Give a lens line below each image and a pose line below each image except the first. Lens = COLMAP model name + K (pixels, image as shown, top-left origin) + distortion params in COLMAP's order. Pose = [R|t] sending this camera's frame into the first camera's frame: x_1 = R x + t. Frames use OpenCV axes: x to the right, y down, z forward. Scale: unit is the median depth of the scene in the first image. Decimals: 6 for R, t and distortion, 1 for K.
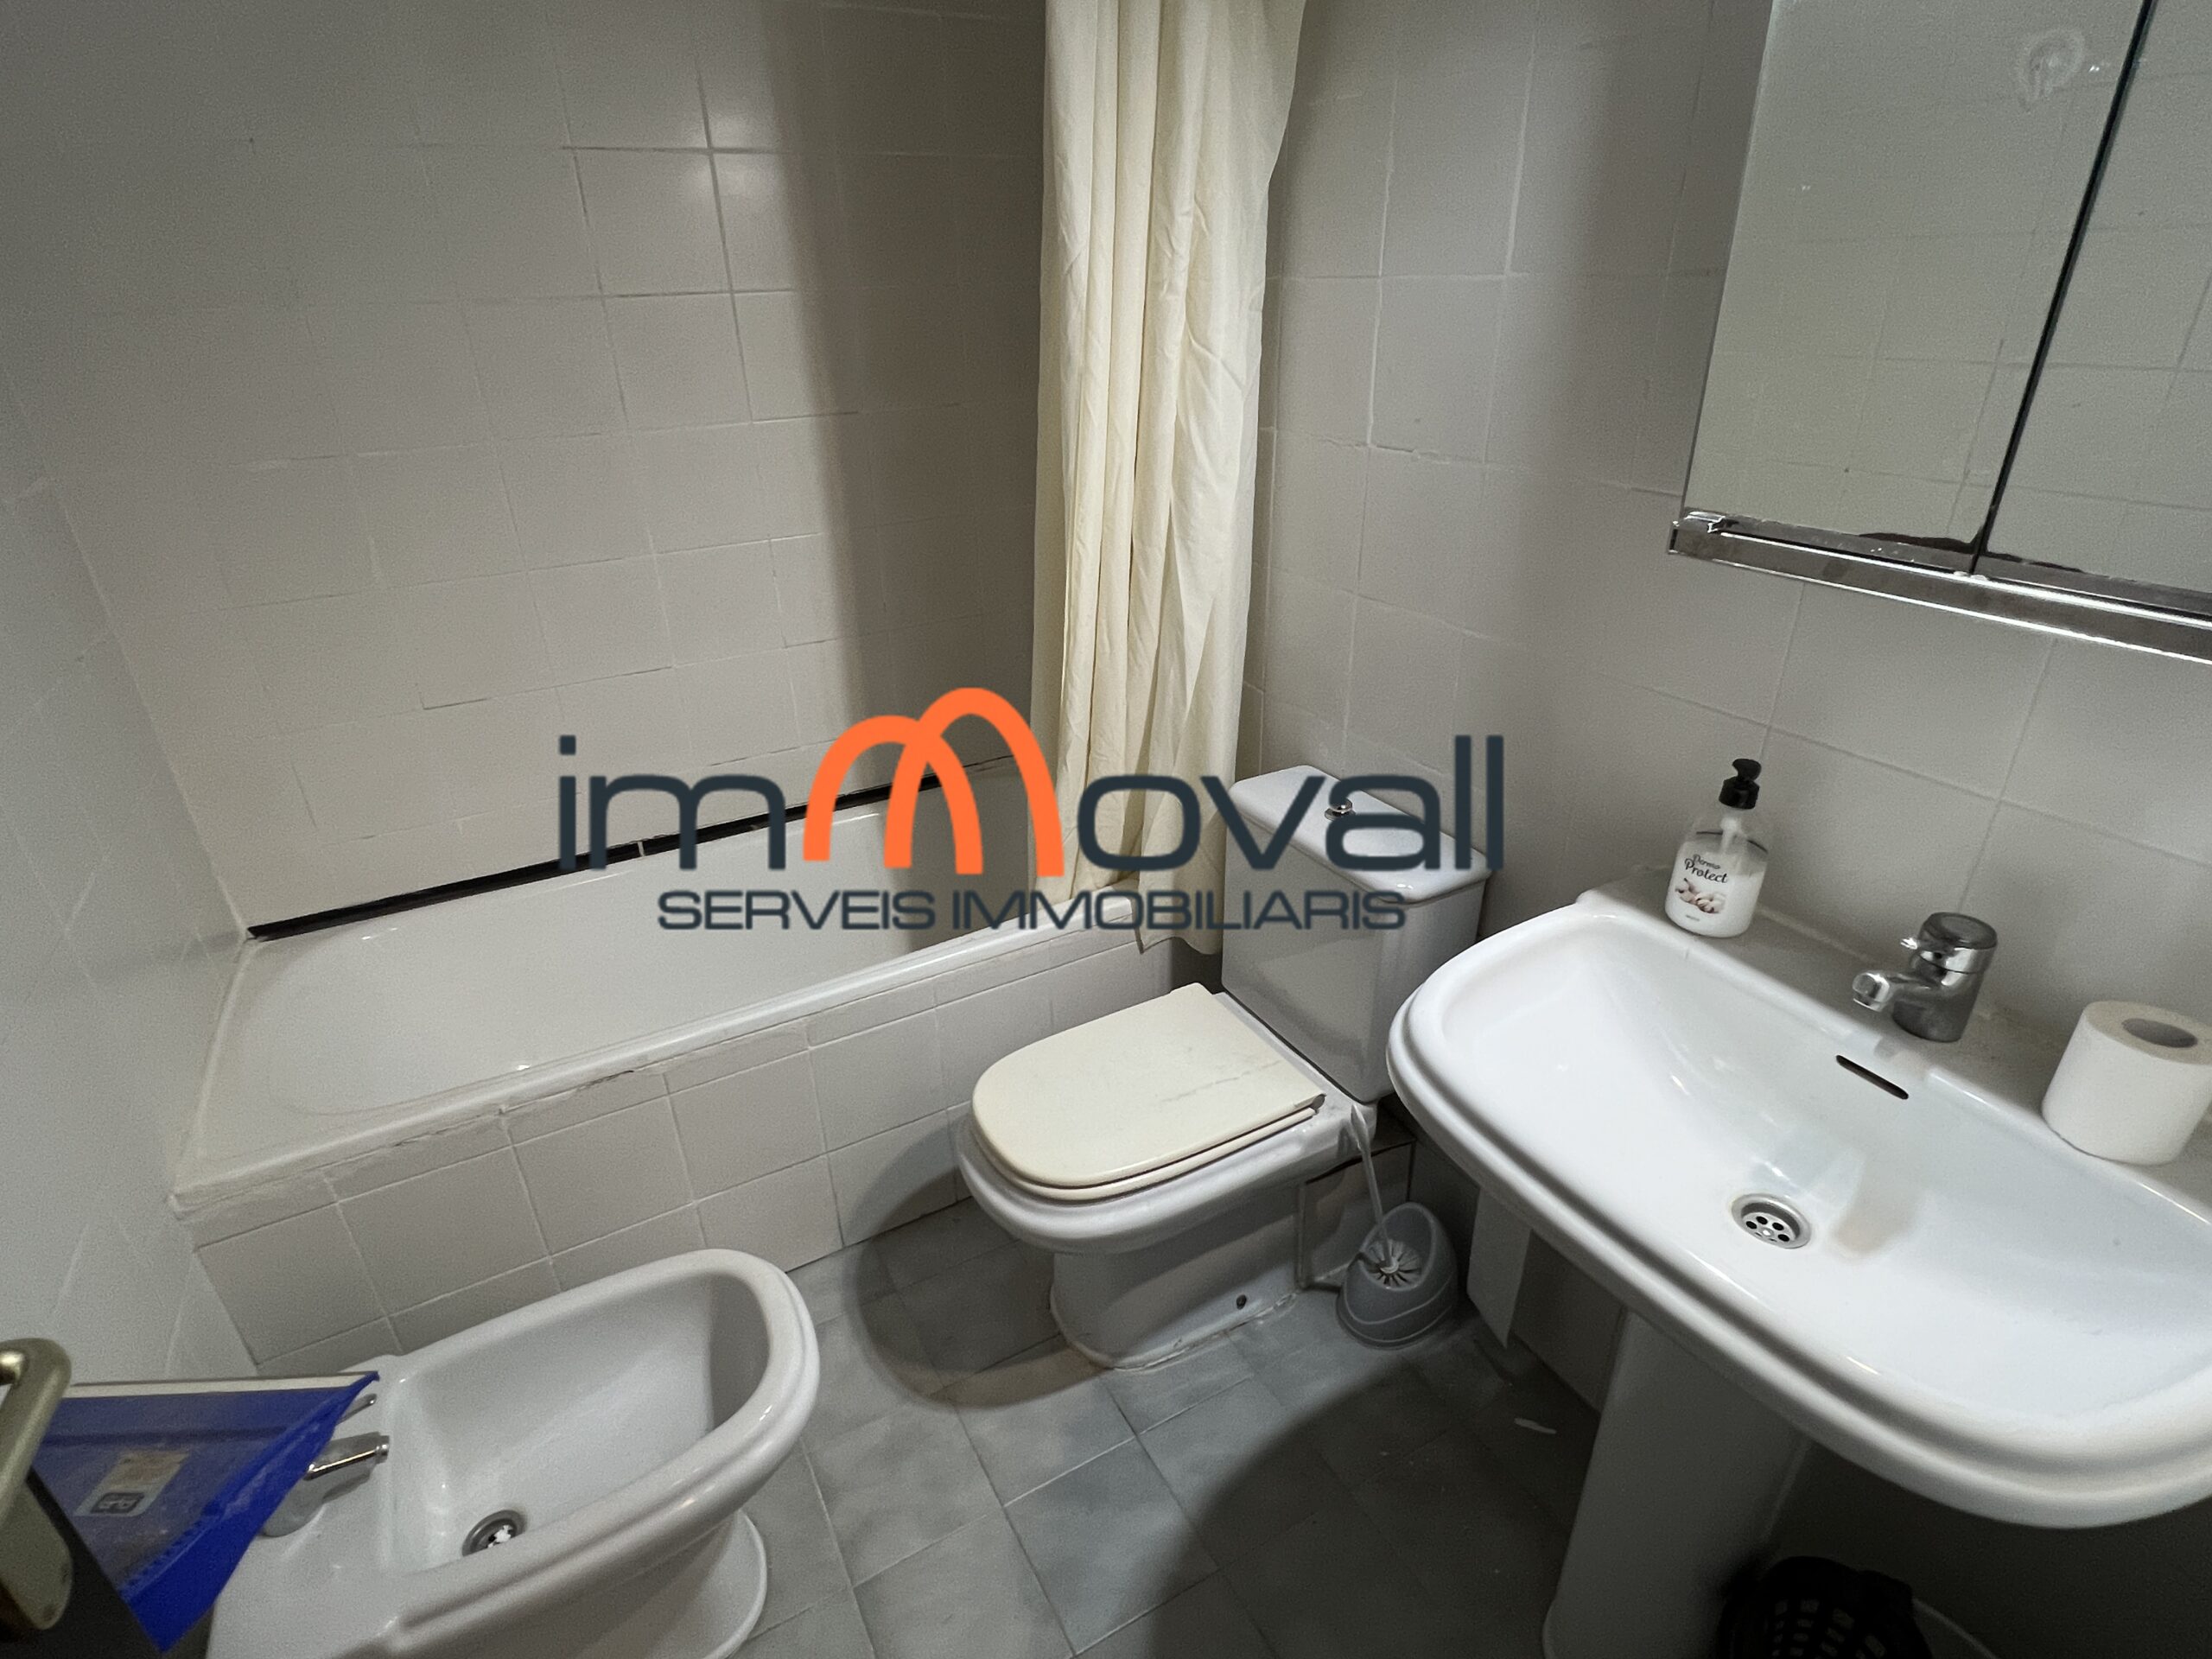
lens RADIAL K [[1132.1, 0, 1096.2], [0, 1132.1, 826.3], [0, 0, 1]] dist [0.002296, -0.000425]
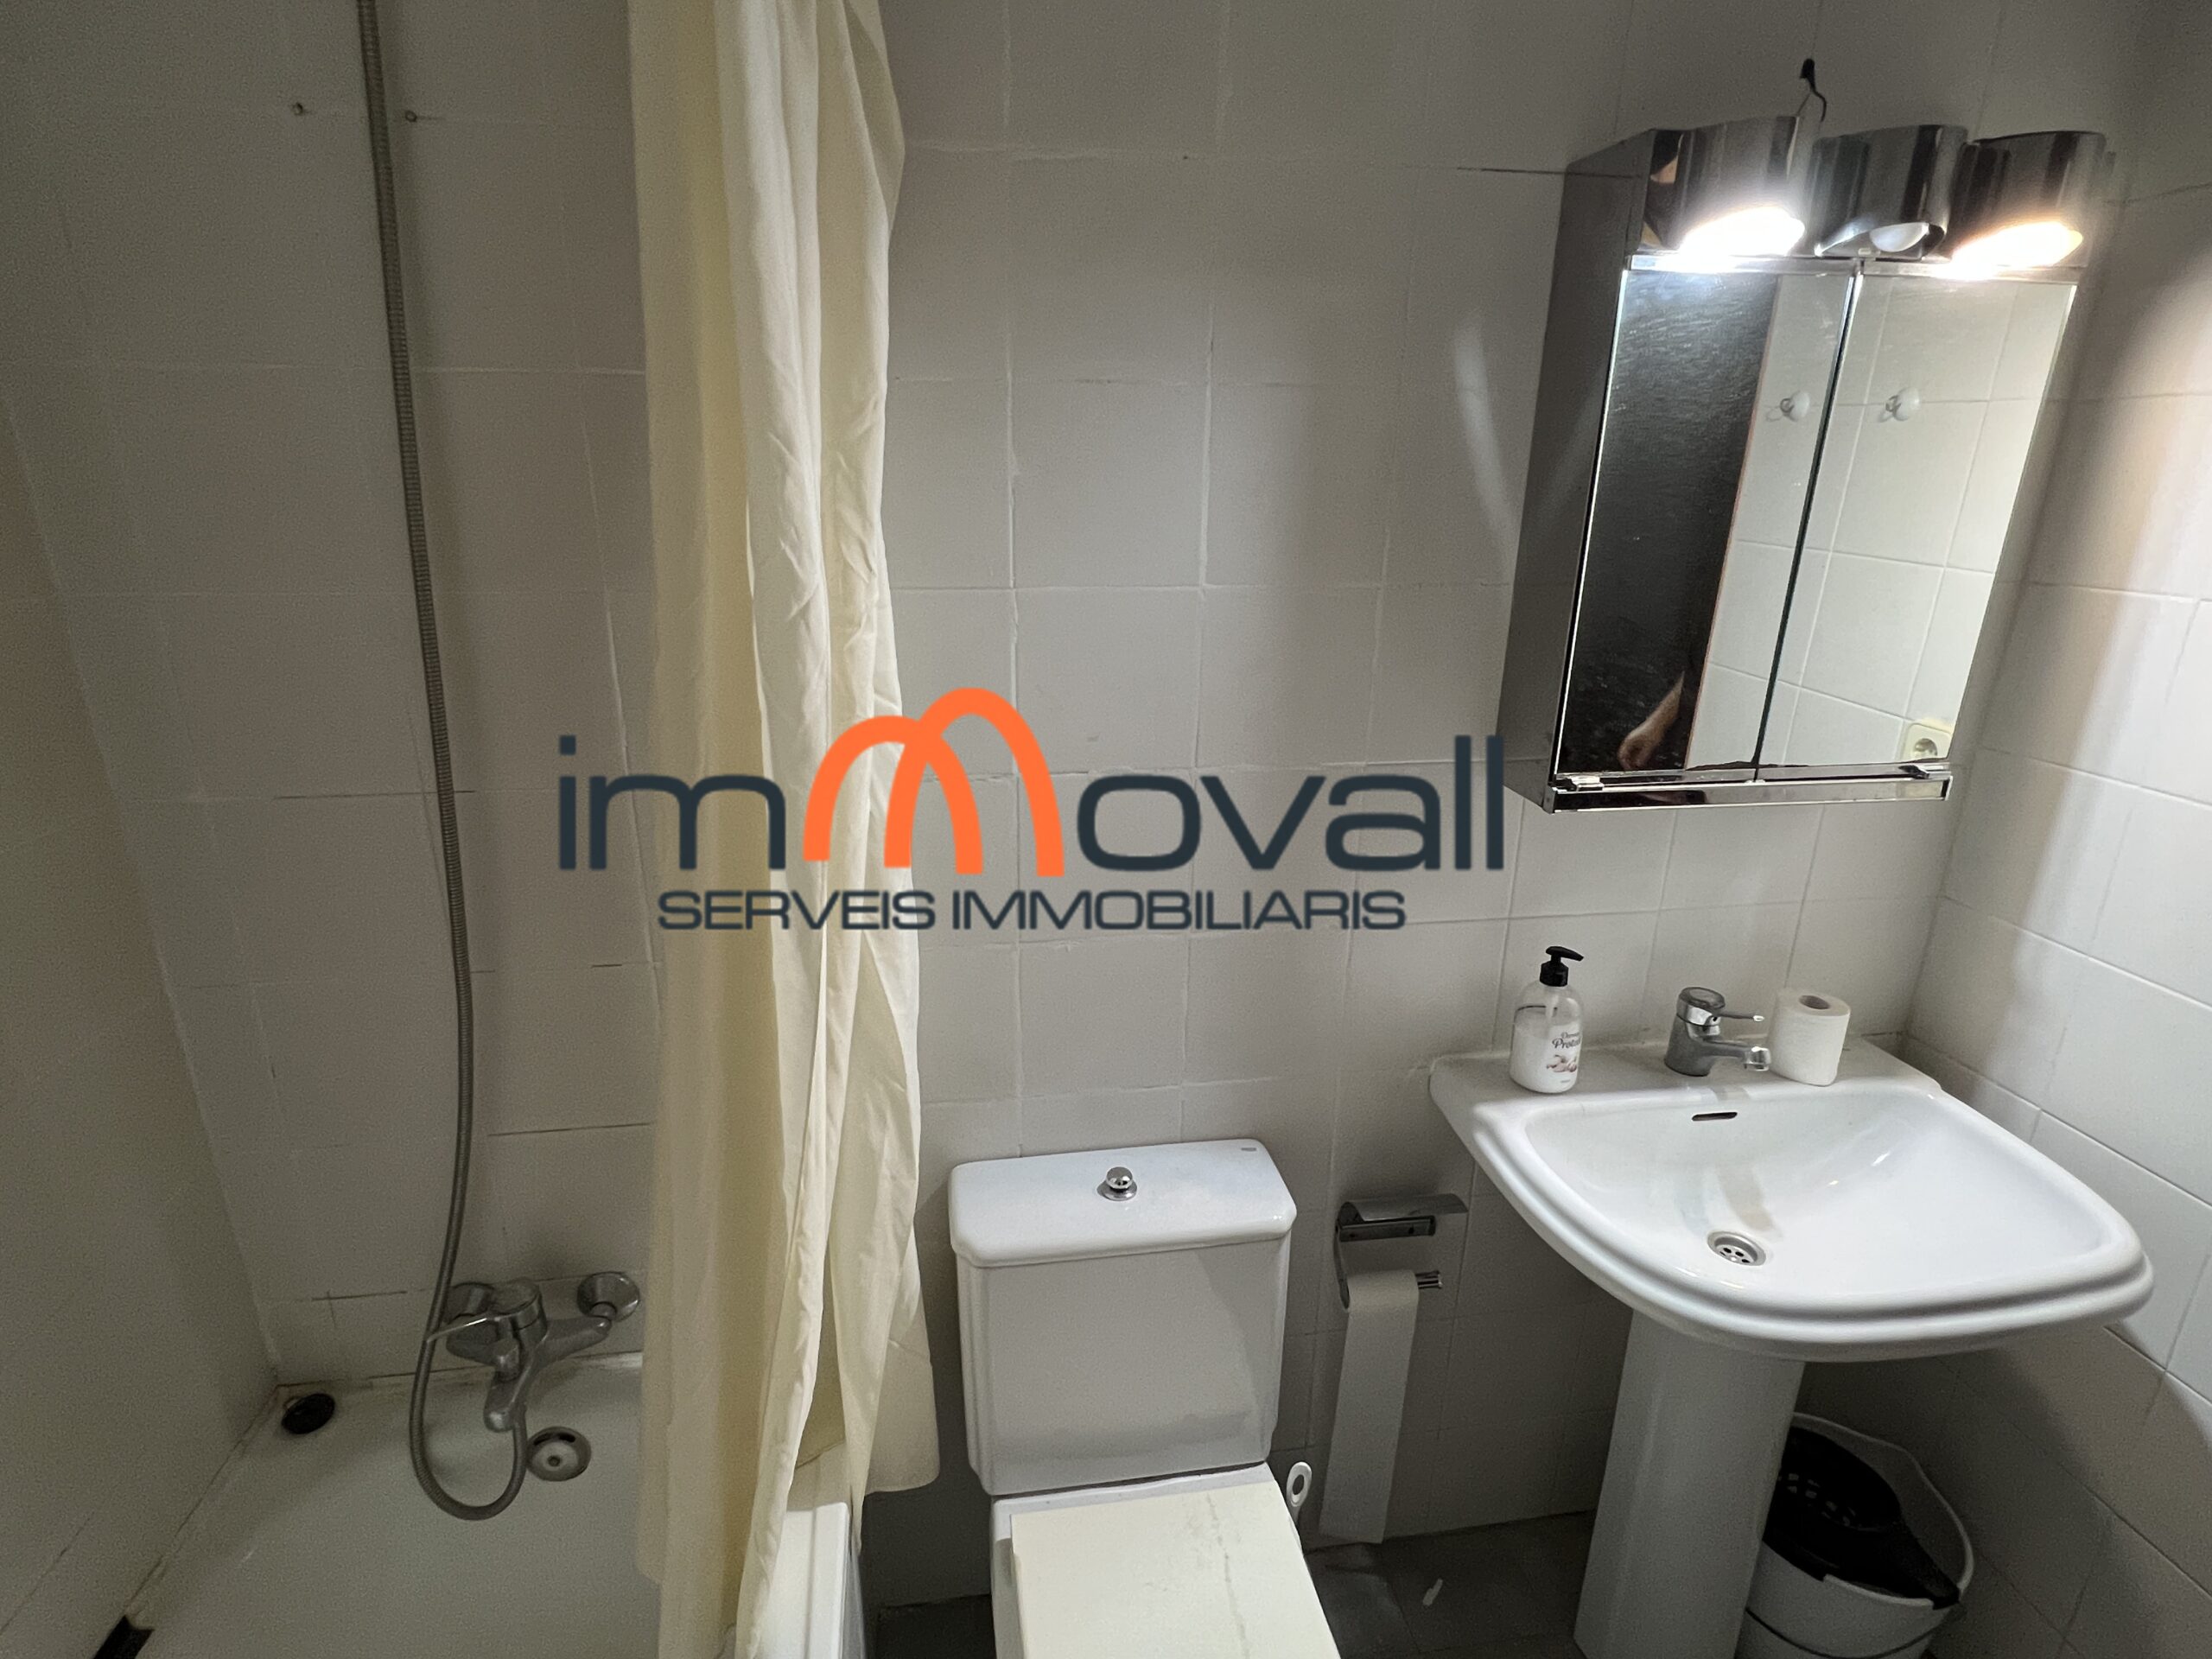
lens RADIAL K [[1132.1, 0, 1092.8], [0, 1132.1, 843.1], [0, 0, 1]] dist [0.002296, -0.000425]
pose [[0.343432, -0.266620, 0.900538, -0.682156], [0.394483, 0.911124, 0.119313, -0.502279], [-0.852313, 0.314271, 0.418086, 0.850575]]
